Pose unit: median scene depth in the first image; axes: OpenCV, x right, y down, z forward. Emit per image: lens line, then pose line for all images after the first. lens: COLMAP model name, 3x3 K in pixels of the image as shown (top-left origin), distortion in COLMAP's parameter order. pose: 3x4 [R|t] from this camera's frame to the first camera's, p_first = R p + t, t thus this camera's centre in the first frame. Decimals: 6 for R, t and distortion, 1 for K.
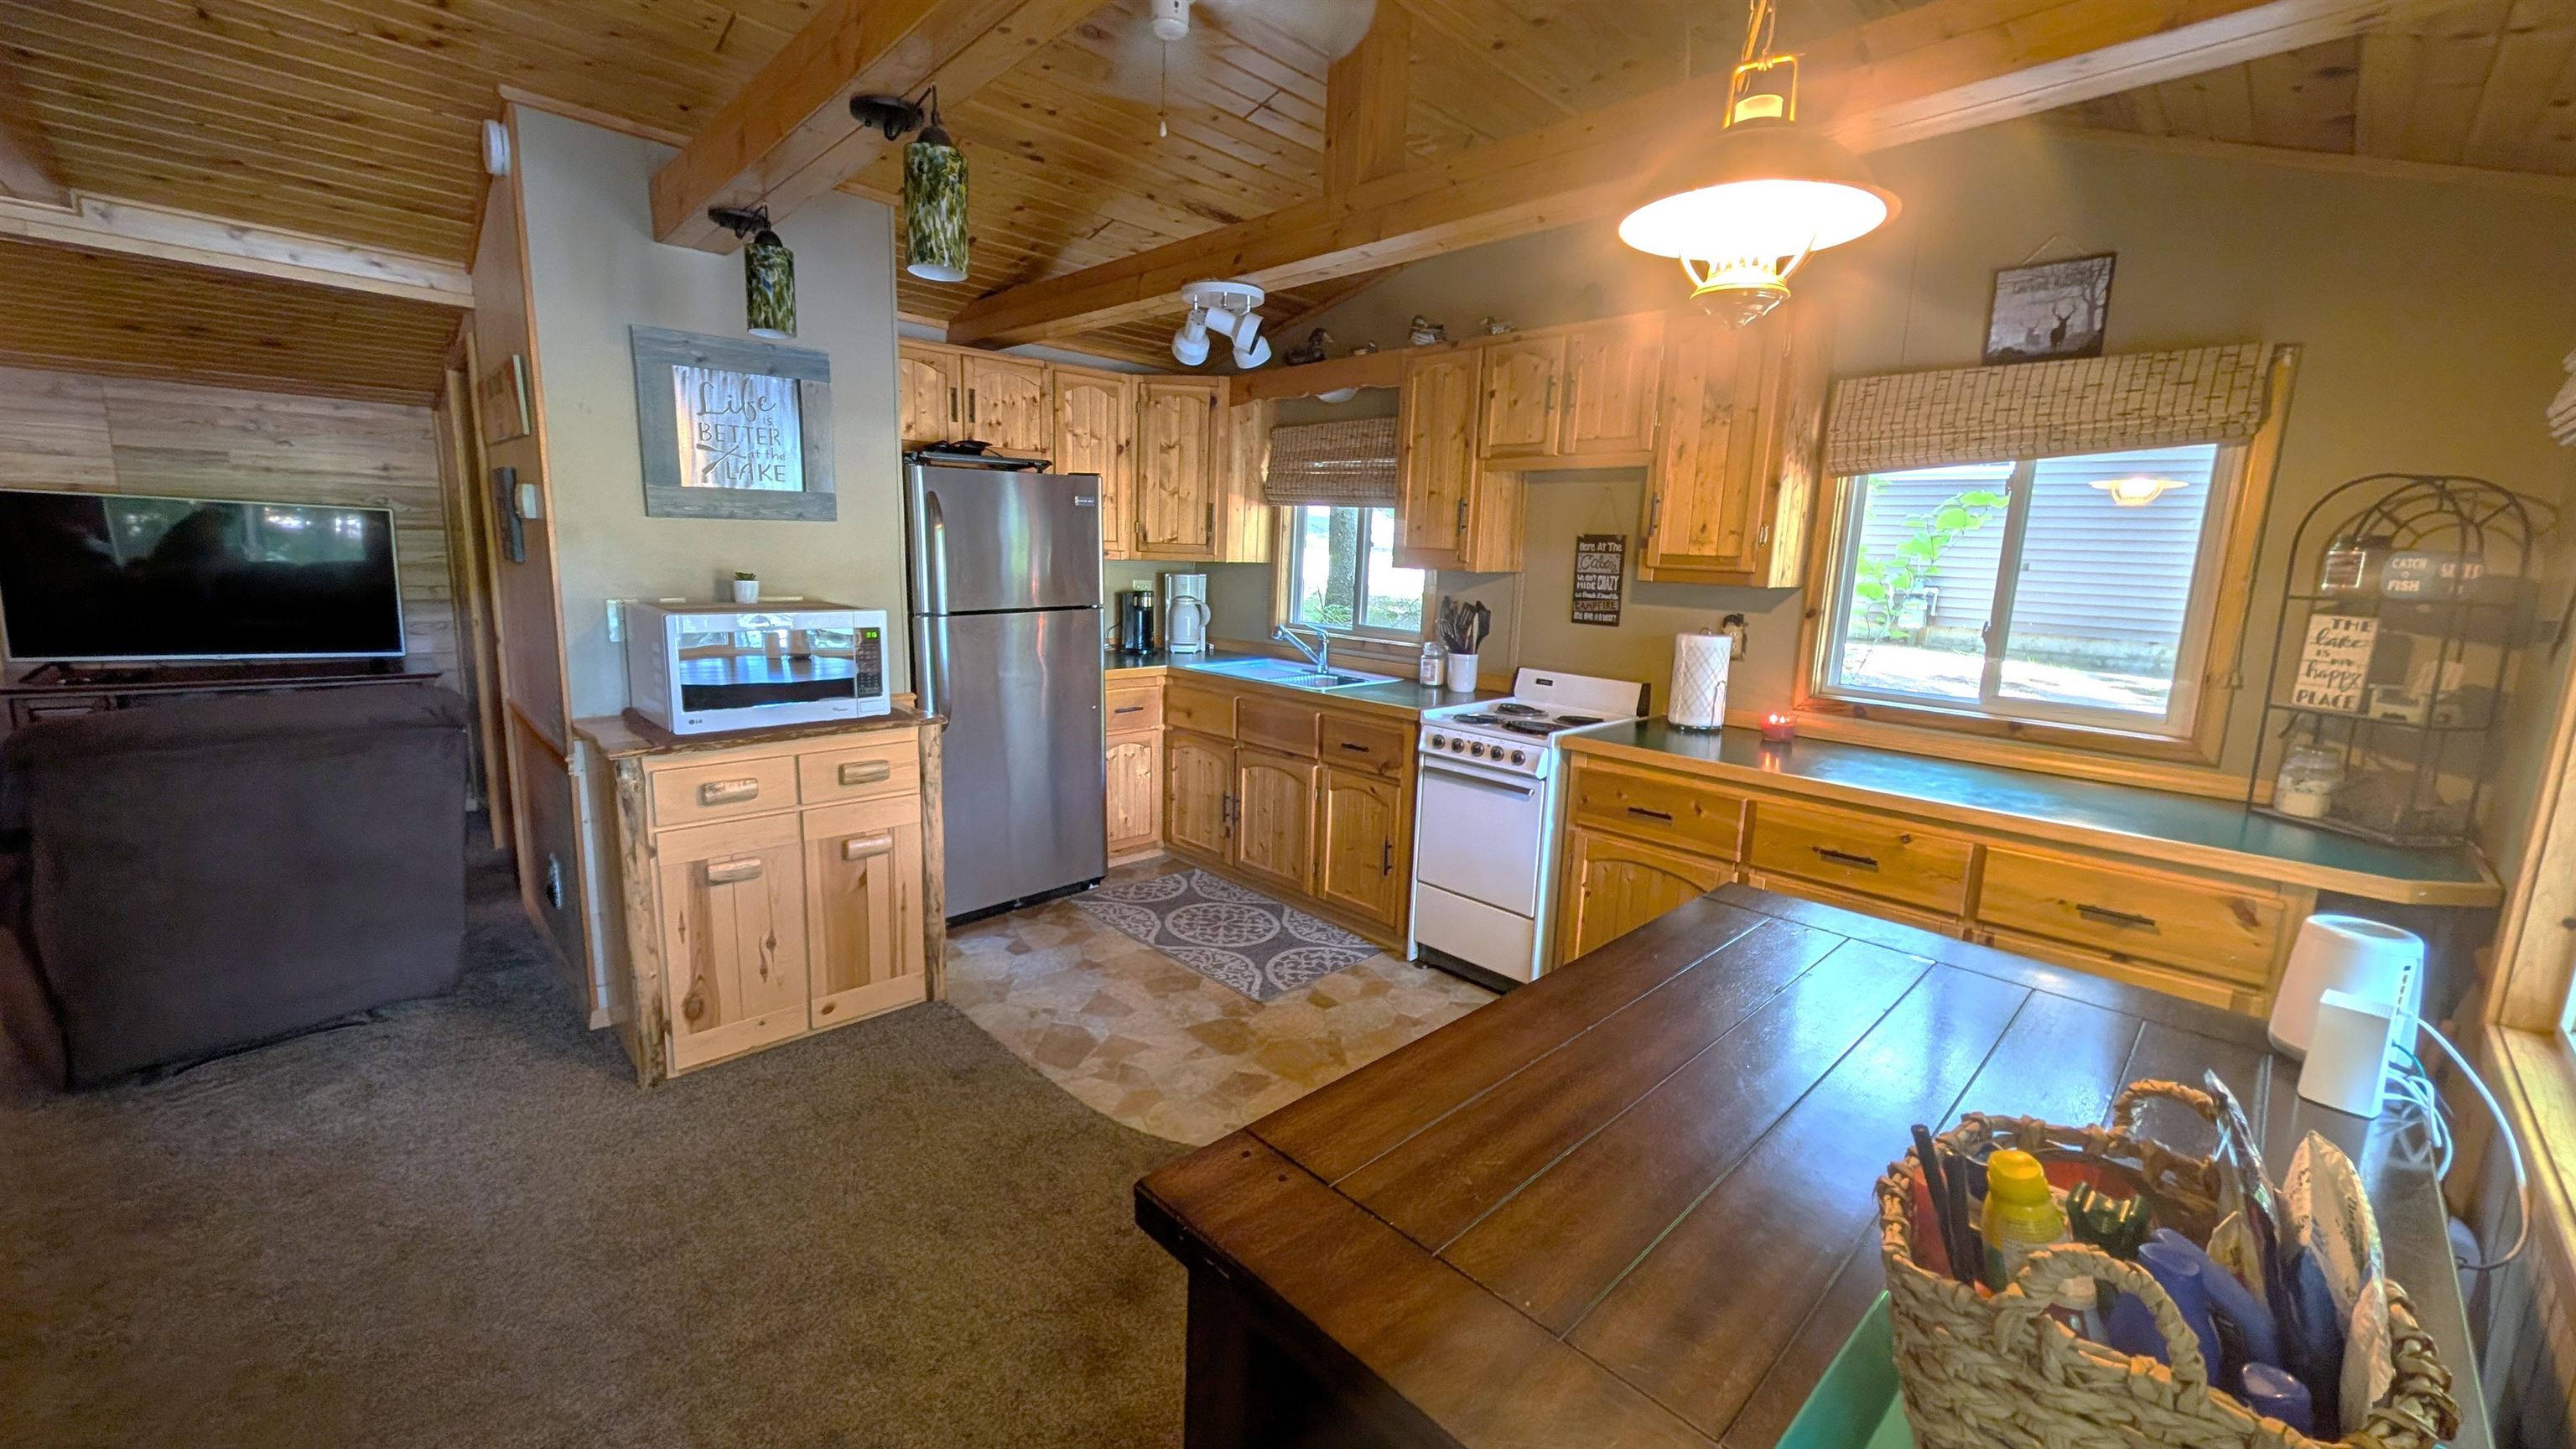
lens RADIAL K [[982.6, 0, 1295.7], [0, 982.6, 719.9], [0, 0, 1]] dist [-0.000180, 0.000167]
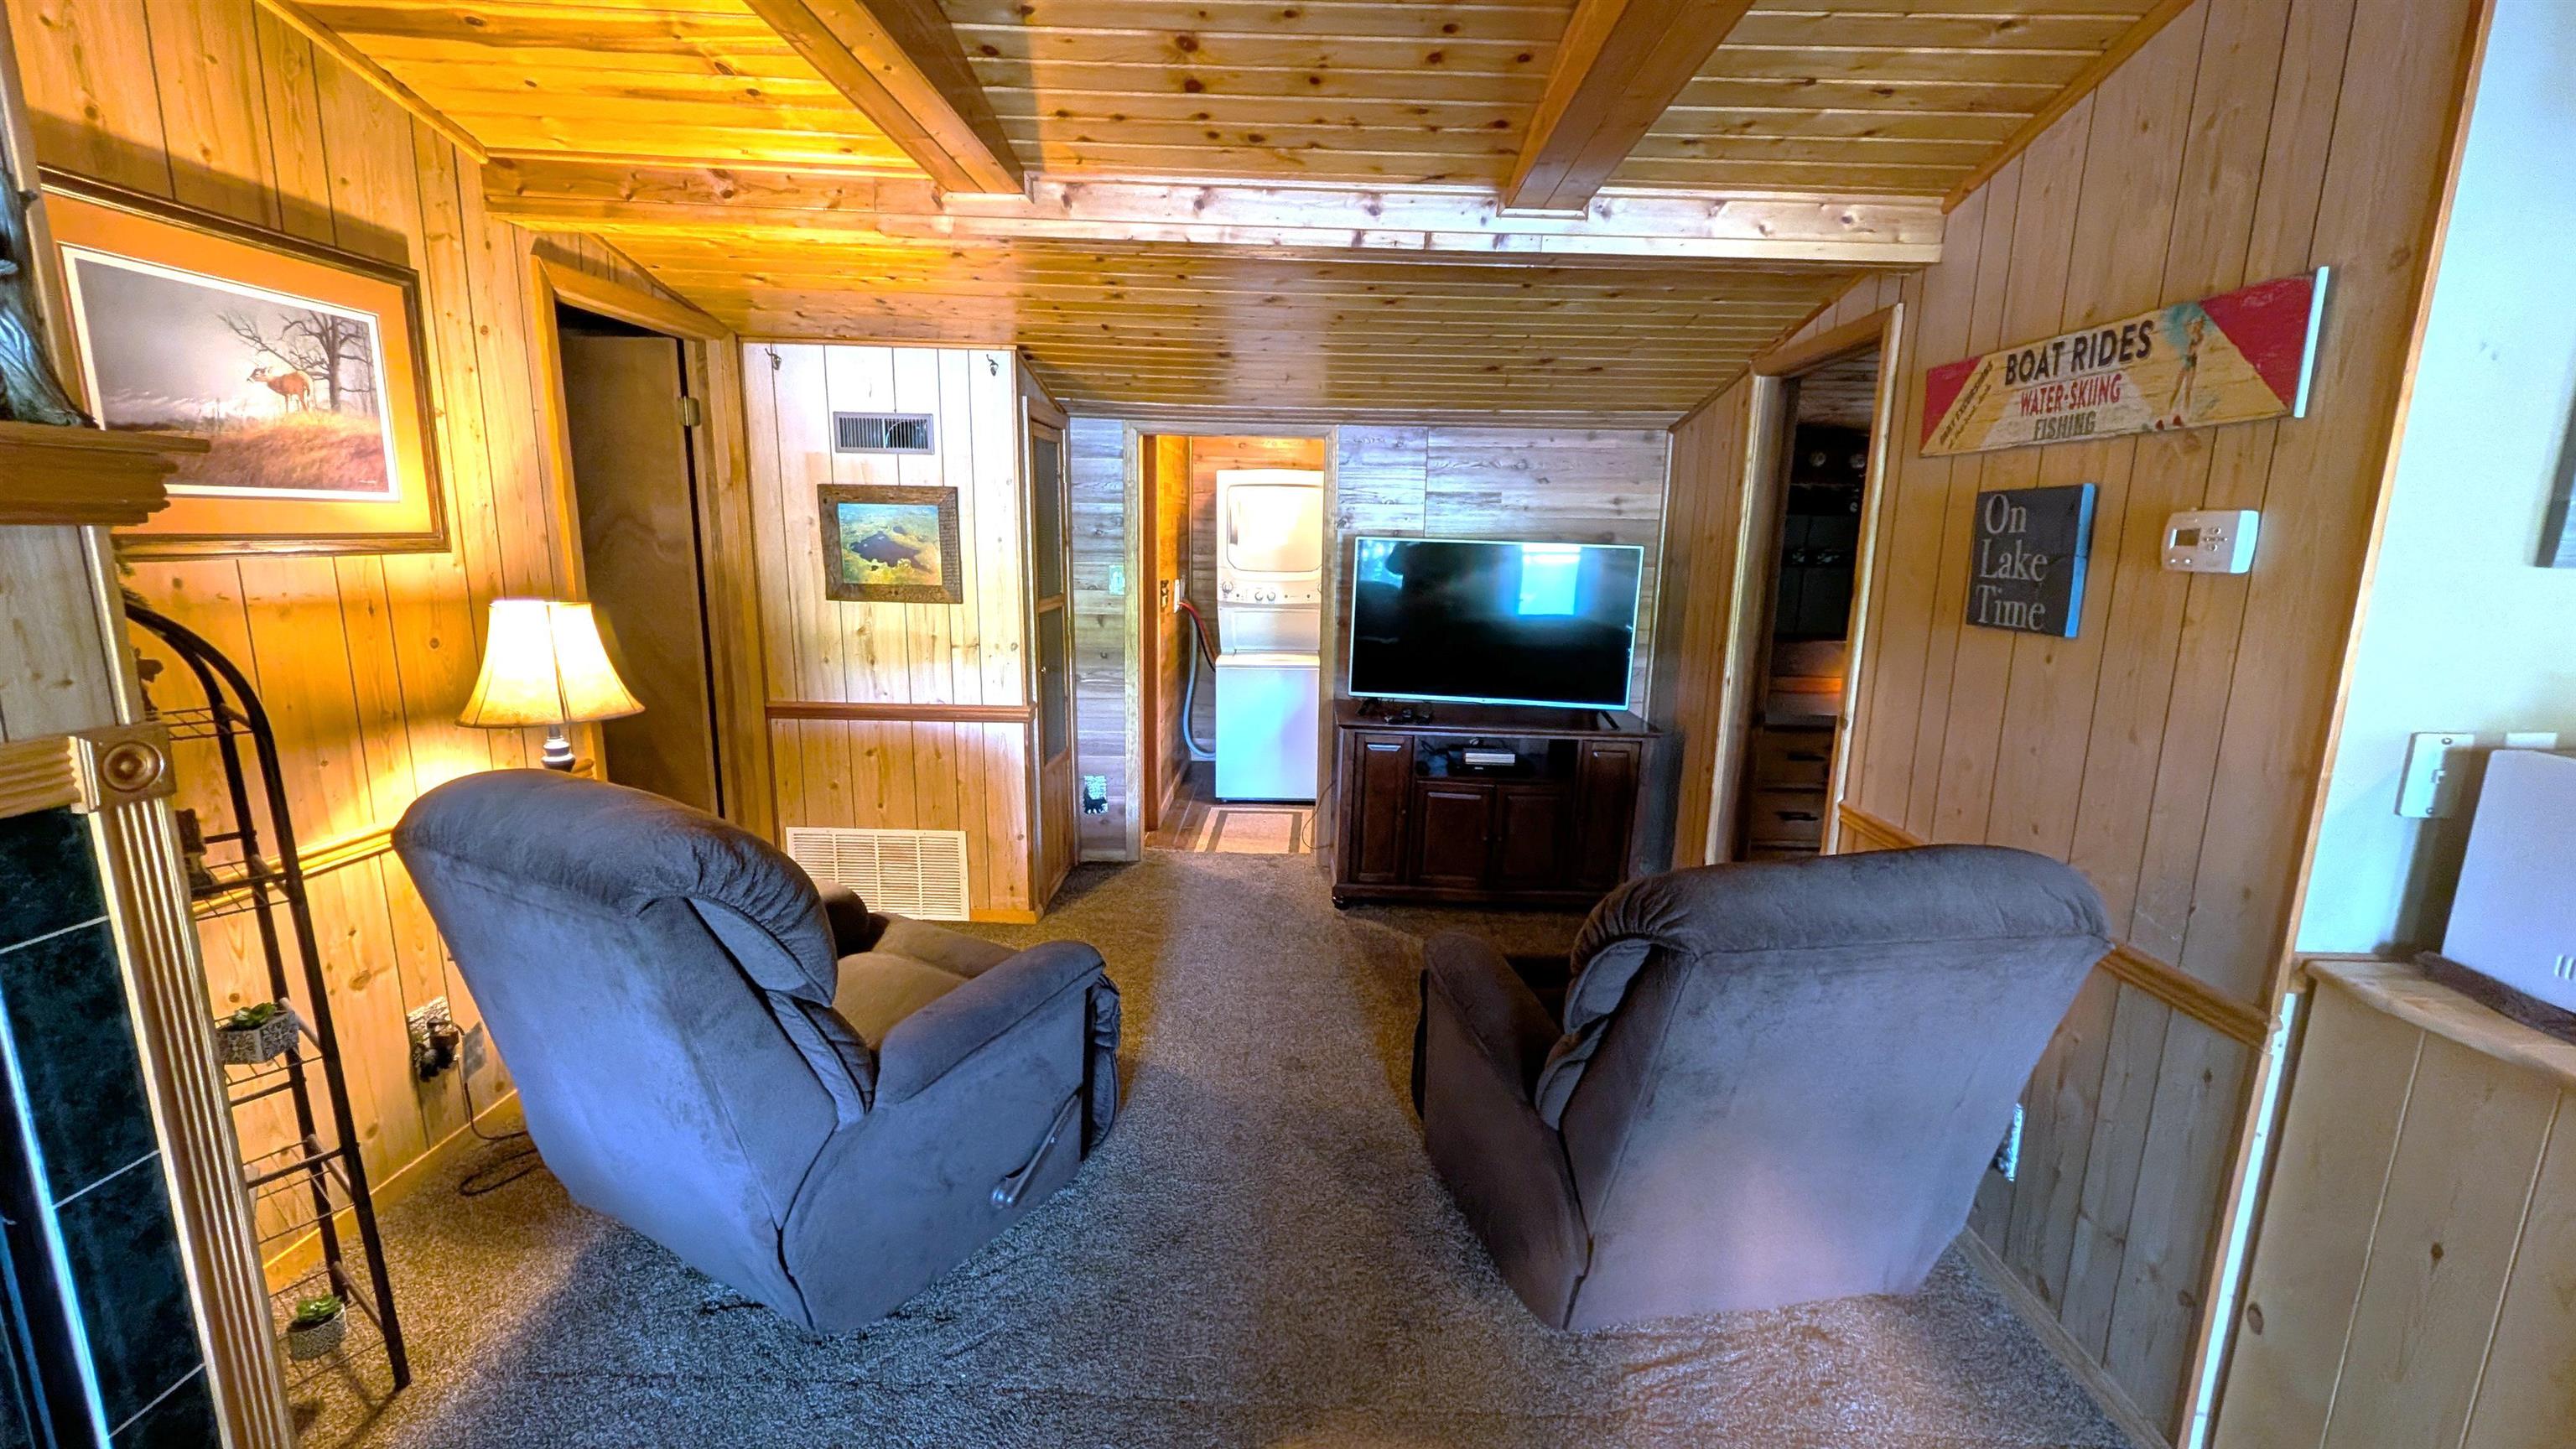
lens RADIAL K [[984.4, 0, 1293.0], [0, 984.4, 717.1], [0, 0, 1]] dist [0.001592, -0.000097]
pose [[0.697082, 0.103810, -0.709436, -0.603485], [-0.114645, 0.992870, 0.032636, -0.066178], [0.707766, 0.058584, 0.704013, 0.193302]]
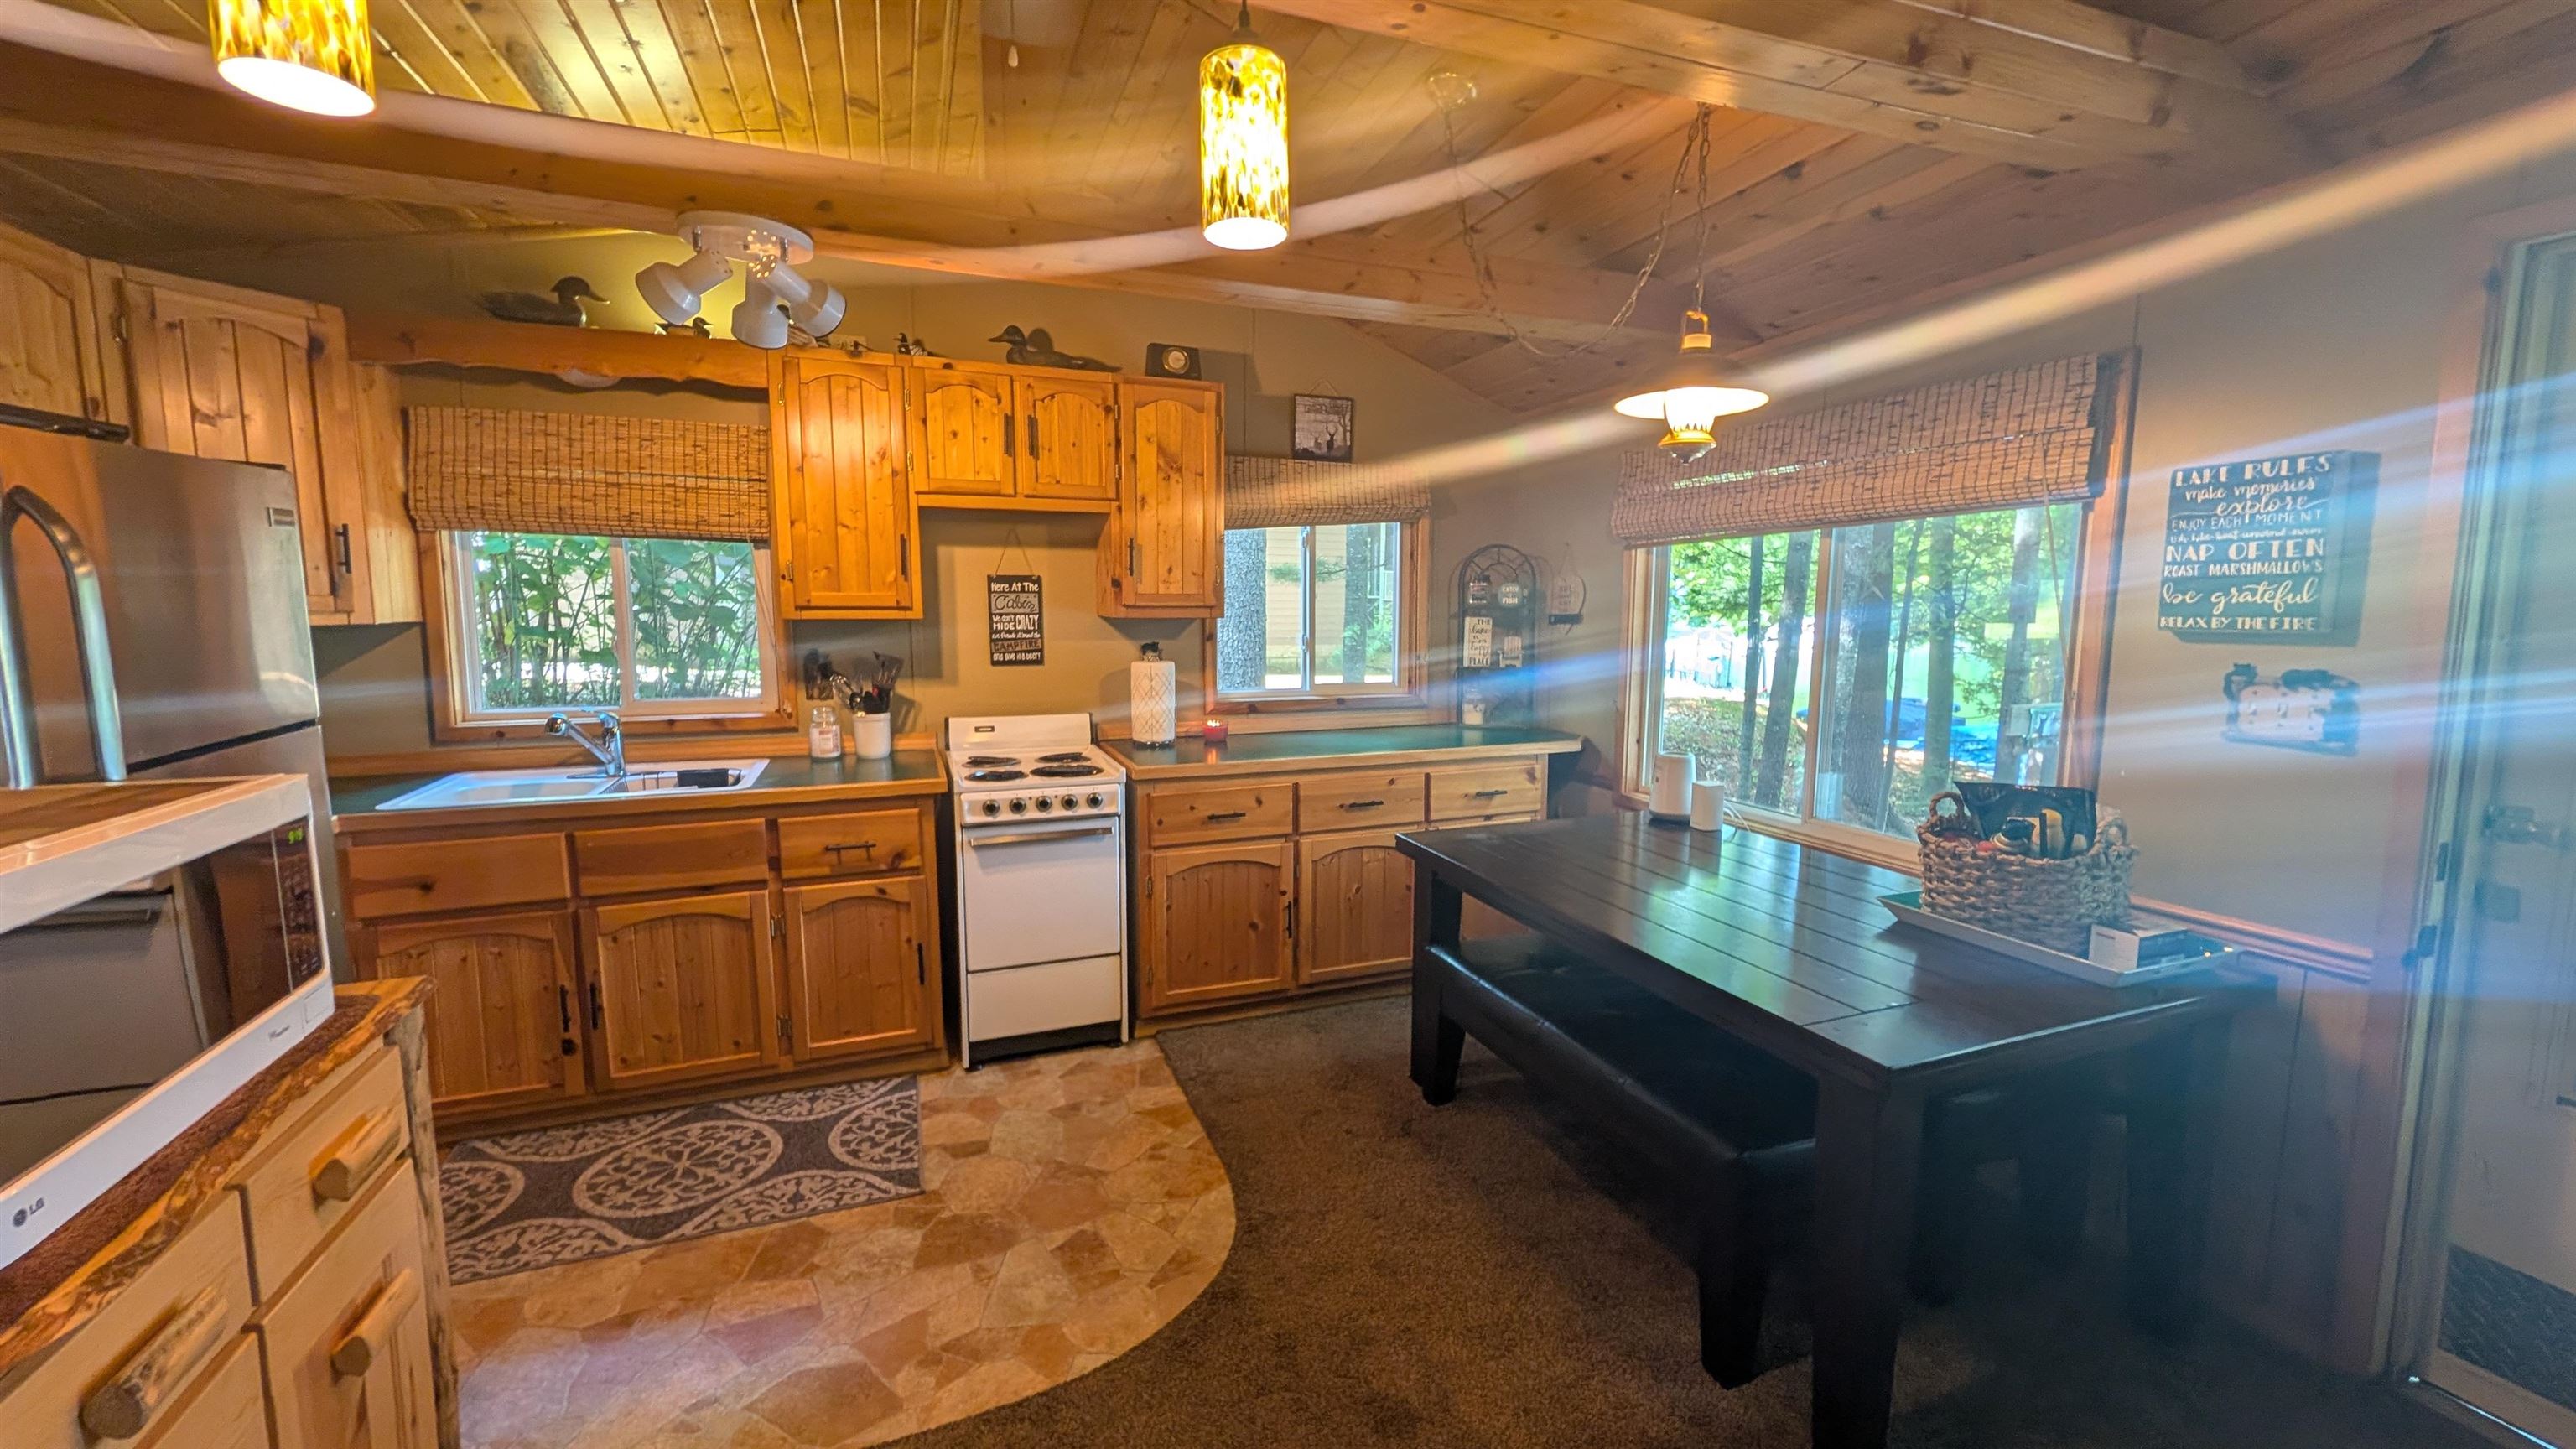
lens RADIAL K [[984.4, 0, 1293.0], [0, 984.4, 717.1], [0, 0, 1]] dist [0.001592, -0.000097]
pose [[0.390579, -0.141306, 0.909660, -0.535263], [0.168169, 0.982473, 0.080411, -0.082200], [-0.905079, 0.121569, 0.407496, 0.364190]]
